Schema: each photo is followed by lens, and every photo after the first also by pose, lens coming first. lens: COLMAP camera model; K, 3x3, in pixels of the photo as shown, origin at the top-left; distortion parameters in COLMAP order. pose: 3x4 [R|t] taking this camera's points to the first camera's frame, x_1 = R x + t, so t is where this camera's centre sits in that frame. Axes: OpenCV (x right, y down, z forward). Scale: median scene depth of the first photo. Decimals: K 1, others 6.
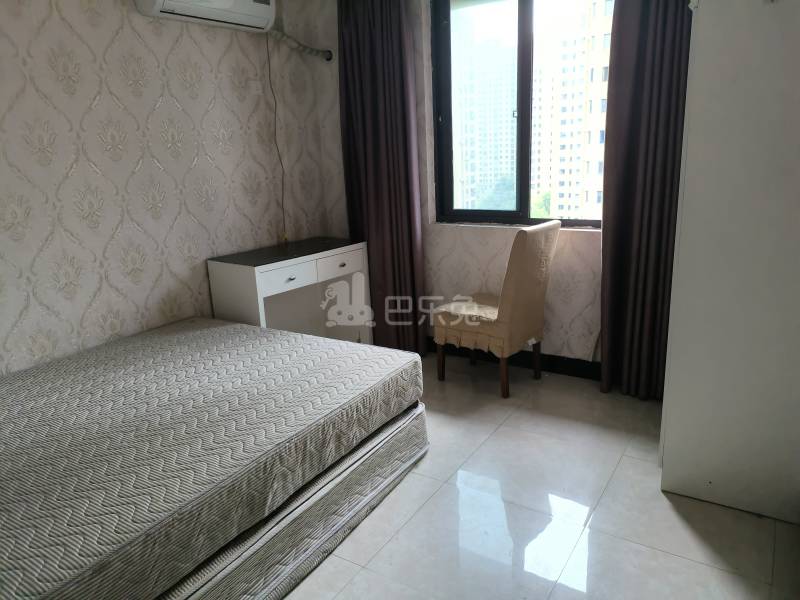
lens RADIAL K [[590.3, 0, 398.8], [0, 590.3, 300.6], [0, 0, 1]] dist [0.032454, -0.000280]
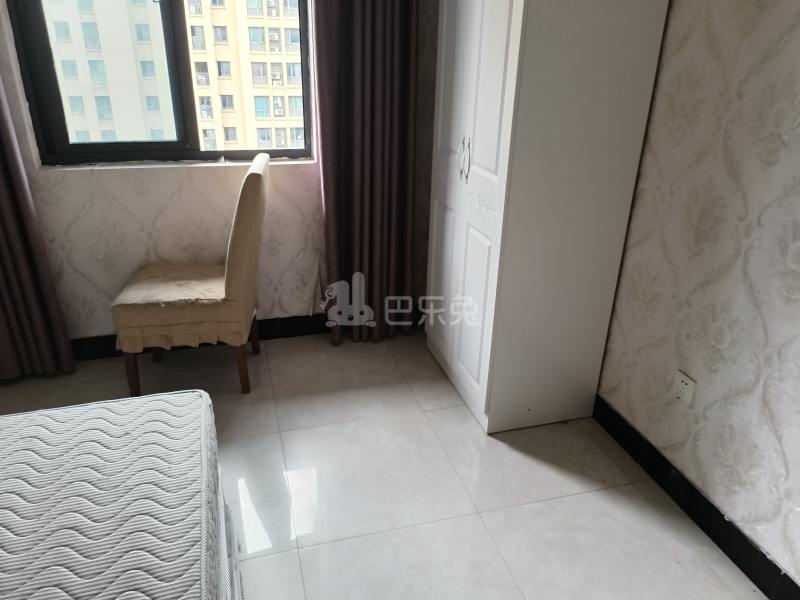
lens RADIAL K [[590.3, 0, 400.0], [0, 590.3, 299.6], [0, 0, 1]] dist [0.032454, -0.000280]
pose [[0.658563, -0.253188, 0.708654, -0.196988], [0.147561, 0.966867, 0.208311, -0.080968], [-0.737916, -0.032616, 0.674104, 0.321983]]
